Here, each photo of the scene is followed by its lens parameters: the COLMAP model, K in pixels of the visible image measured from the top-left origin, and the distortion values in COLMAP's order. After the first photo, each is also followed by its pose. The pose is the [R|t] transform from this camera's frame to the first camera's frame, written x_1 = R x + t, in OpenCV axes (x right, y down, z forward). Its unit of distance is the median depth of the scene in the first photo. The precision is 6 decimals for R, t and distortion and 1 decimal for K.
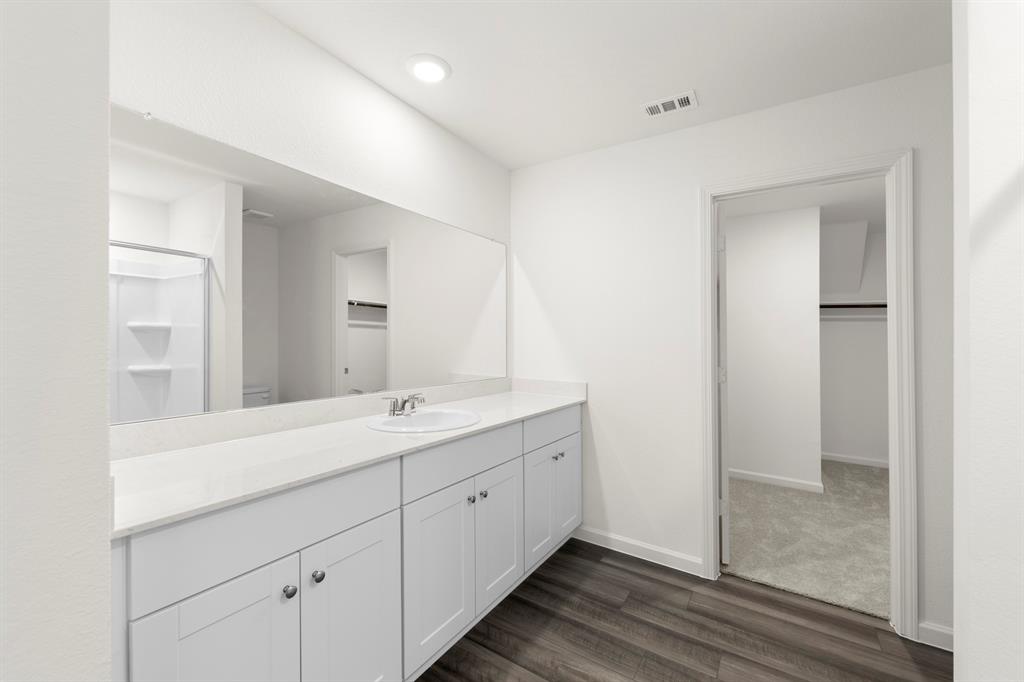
lens RADIAL K [[405.2, 0, 508.3], [0, 405.2, 323.7], [0, 0, 1]] dist [0.011328, -0.004391]
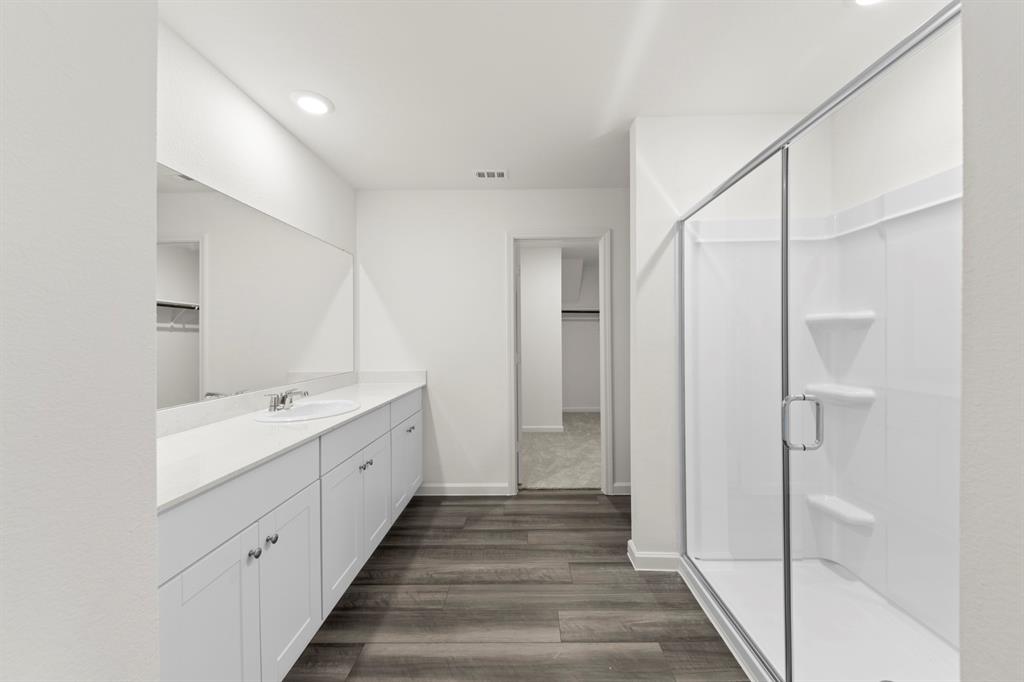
lens RADIAL K [[374.1, 0, 514.3], [0, 374.1, 324.2], [0, 0, 1]] dist [-0.000177, 0.000012]
pose [[0.841935, -0.009757, 0.539491, -0.250701], [0.008931, 0.999952, 0.004146, -0.002680], [-0.539505, 0.001327, 0.841981, -0.166538]]
